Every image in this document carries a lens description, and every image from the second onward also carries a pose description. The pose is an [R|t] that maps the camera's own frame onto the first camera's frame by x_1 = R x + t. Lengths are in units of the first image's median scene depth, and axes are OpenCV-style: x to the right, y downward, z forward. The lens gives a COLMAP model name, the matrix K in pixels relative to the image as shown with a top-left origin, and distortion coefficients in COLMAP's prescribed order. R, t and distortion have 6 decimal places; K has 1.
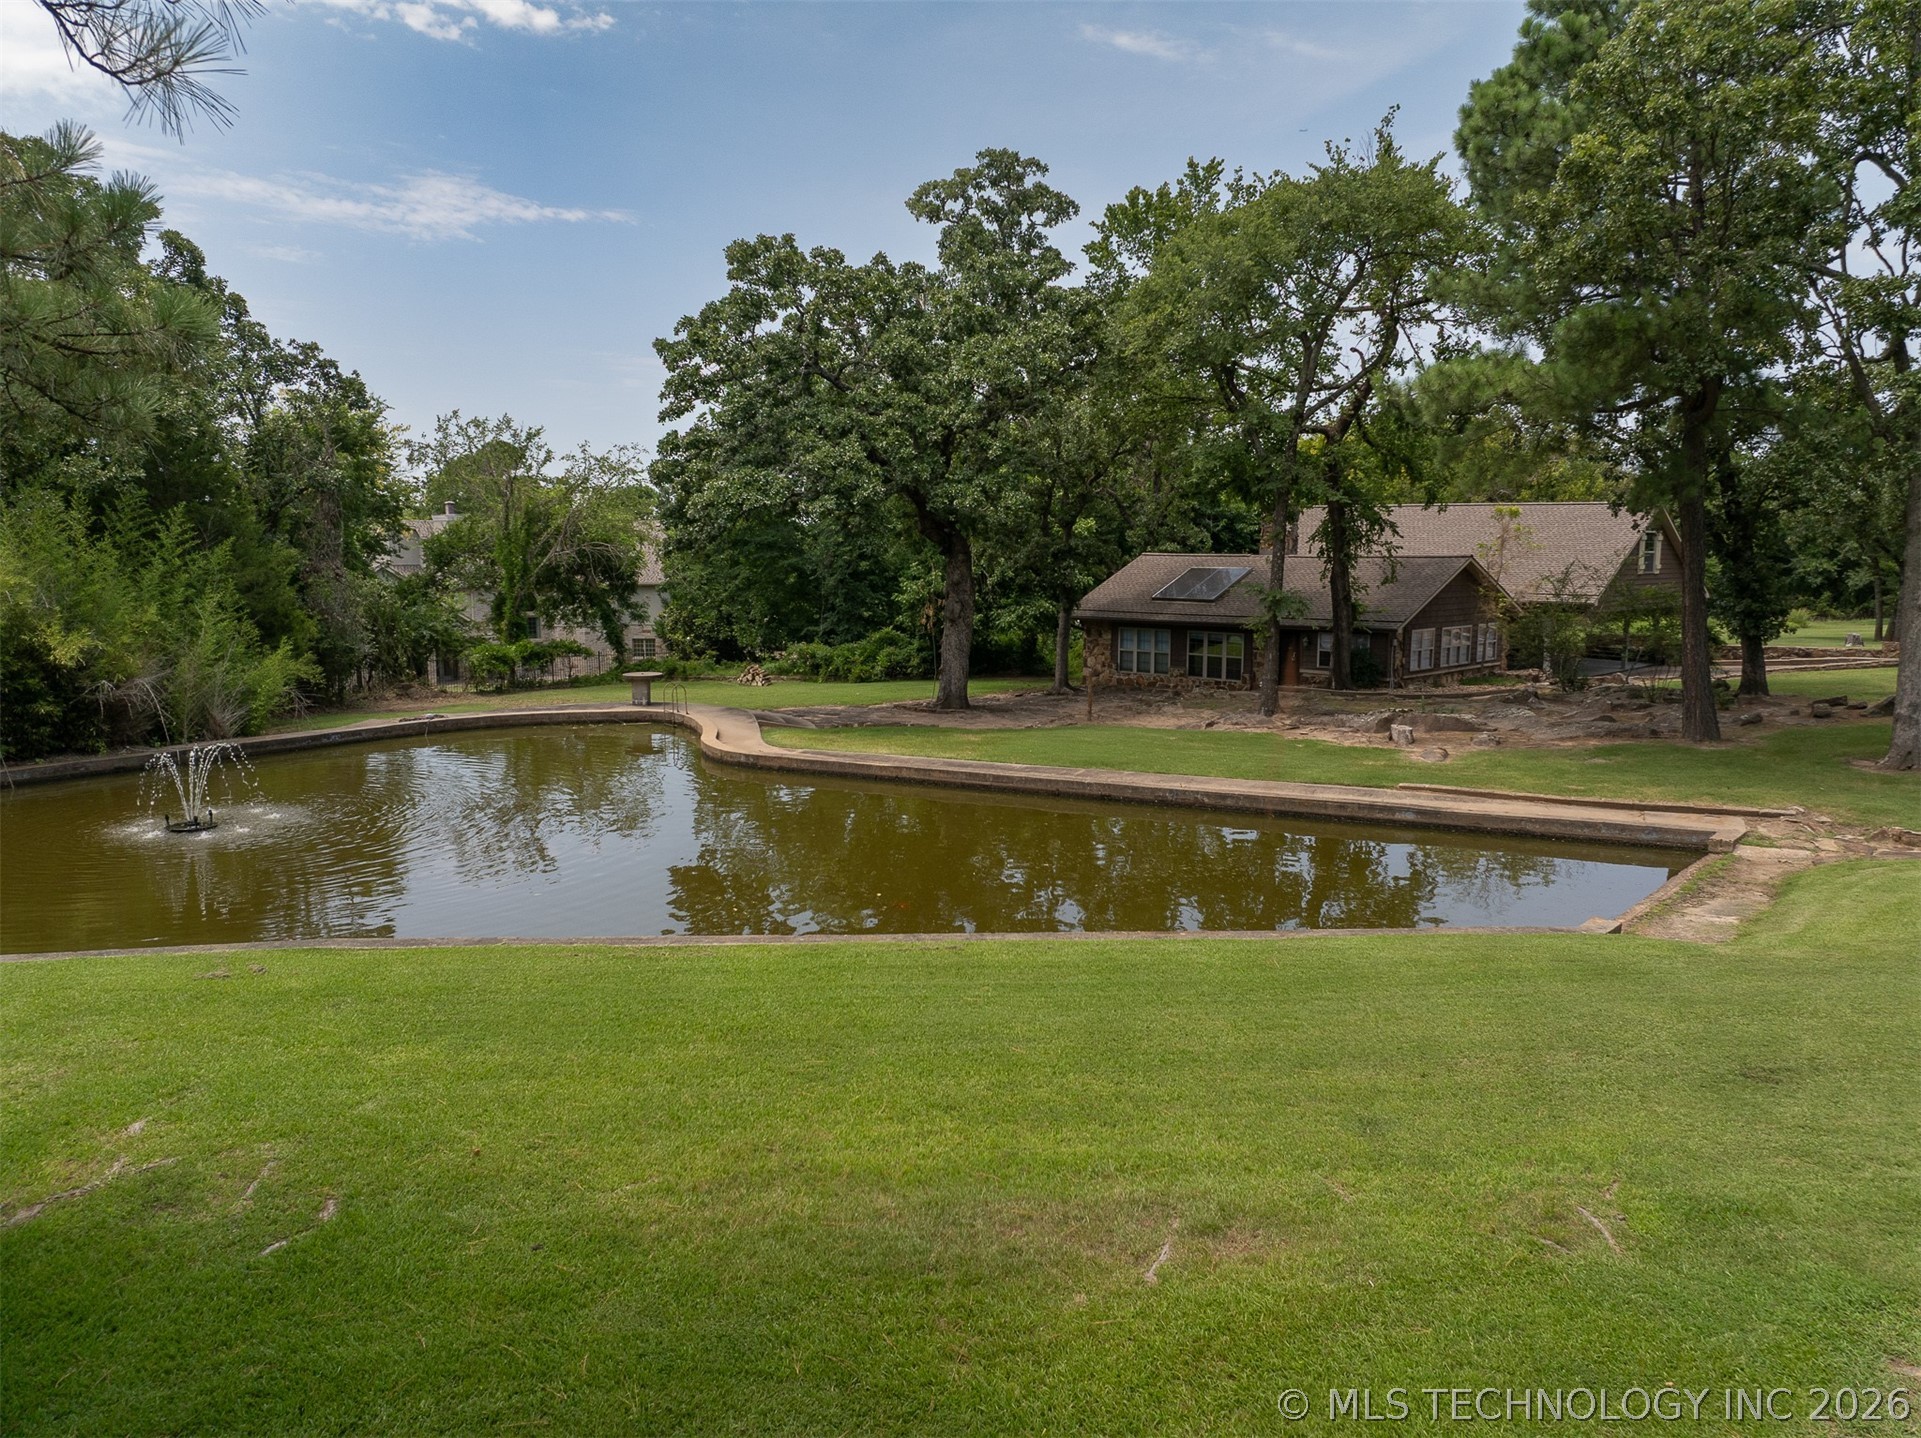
lens RADIAL K [[1358.2, 0, 963.1], [0, 1358.2, 721.0], [0, 0, 1]] dist [-0.031255, -0.002154]
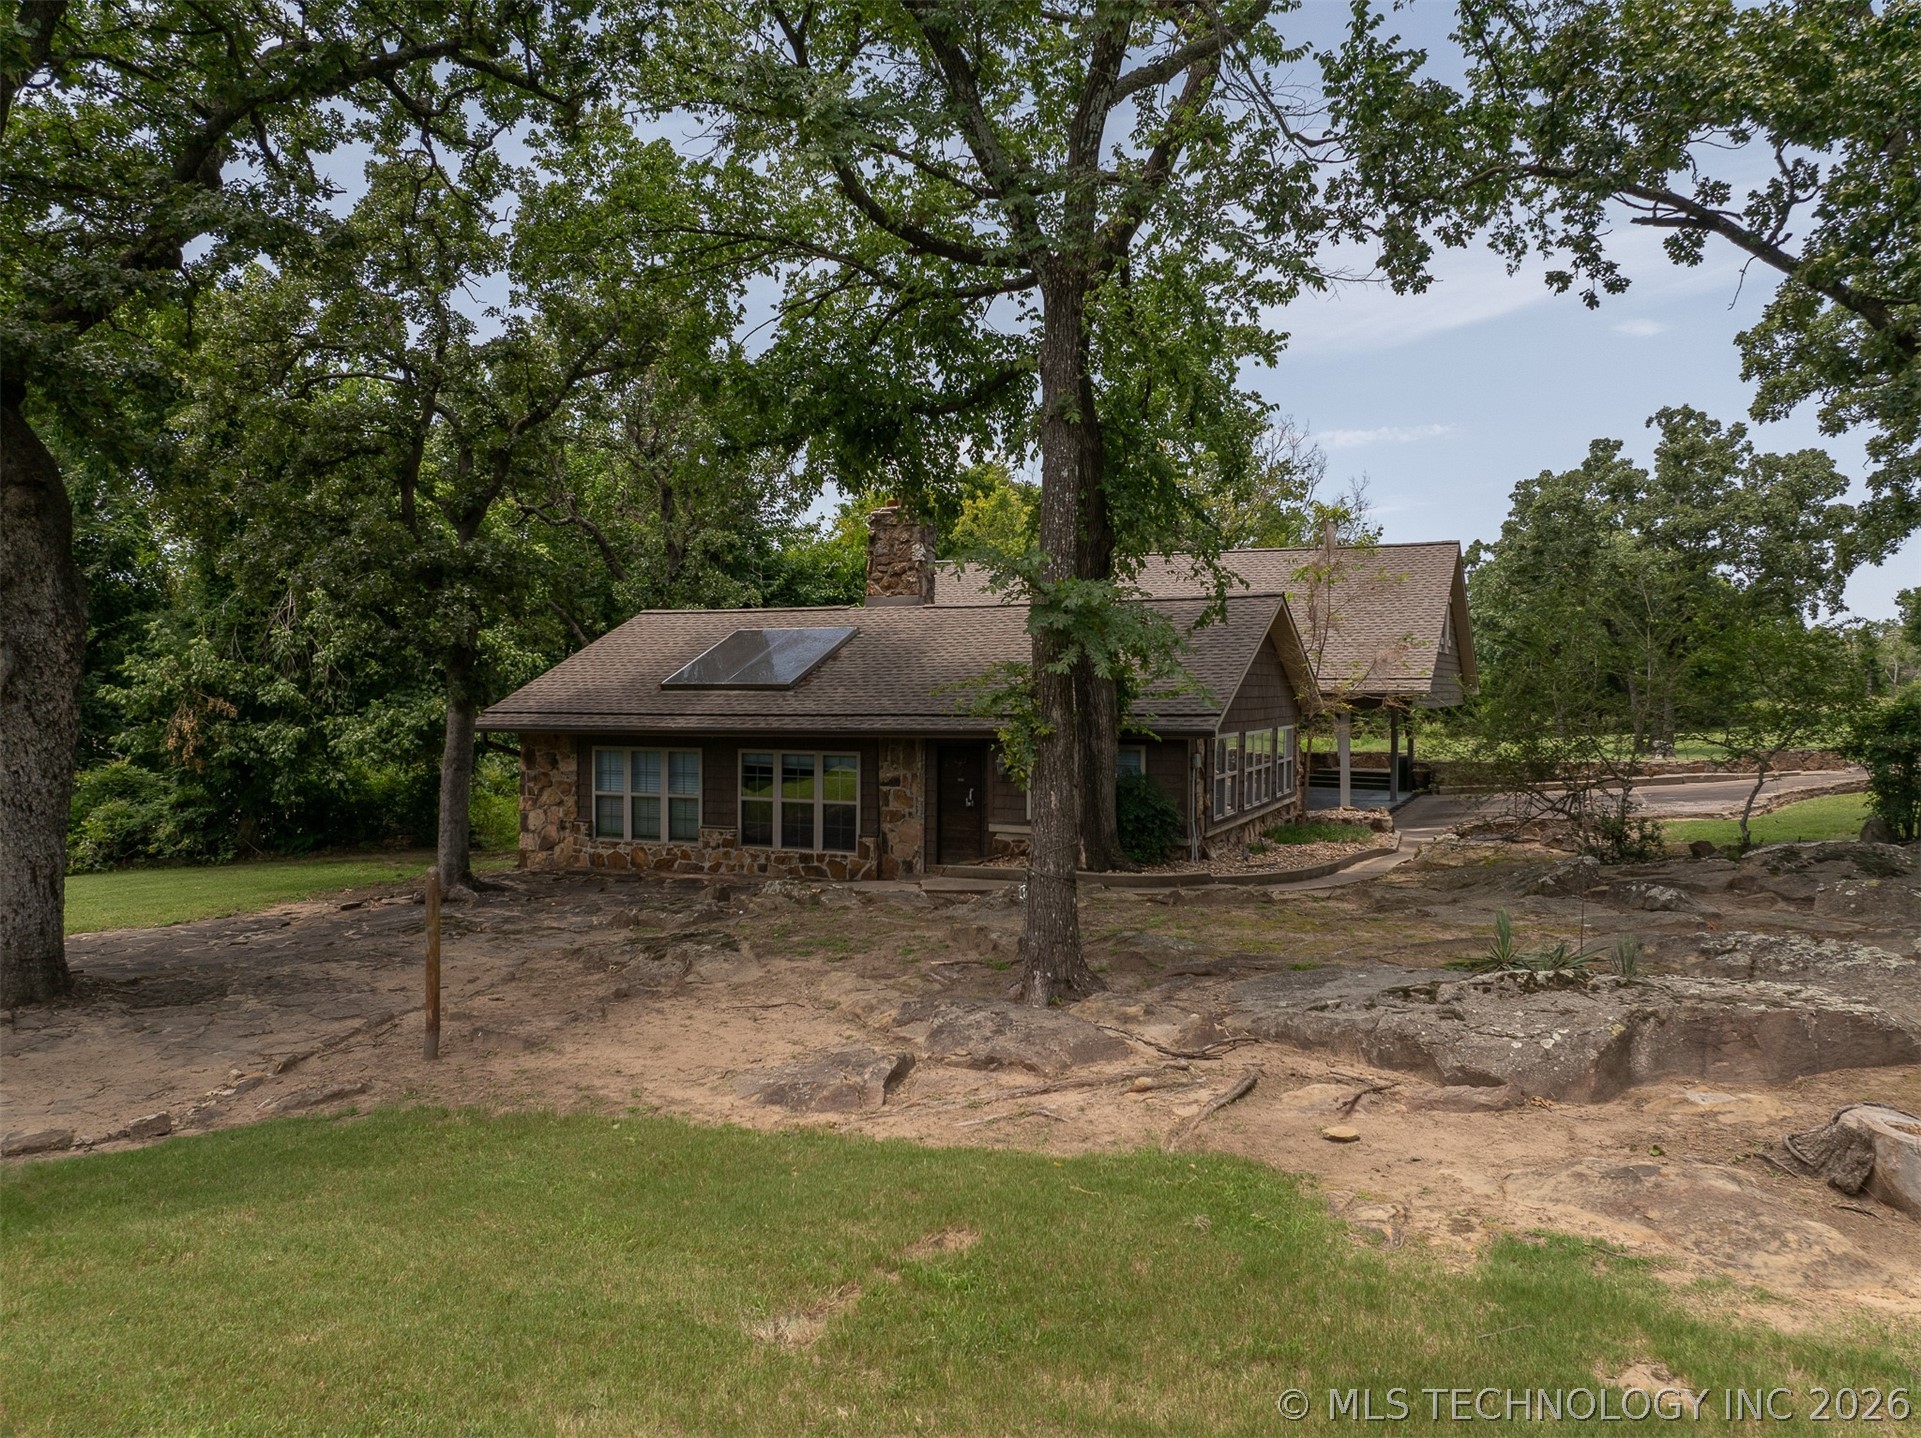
lens RADIAL K [[1358.2, 0, 964.5], [0, 1358.2, 724.7], [0, 0, 1]] dist [-0.031255, -0.002154]
pose [[0.937981, -0.007246, 0.346611, 0.073882], [0.043543, 0.994327, -0.097047, -0.025201], [-0.343942, 0.106121, 0.932975, 0.518497]]
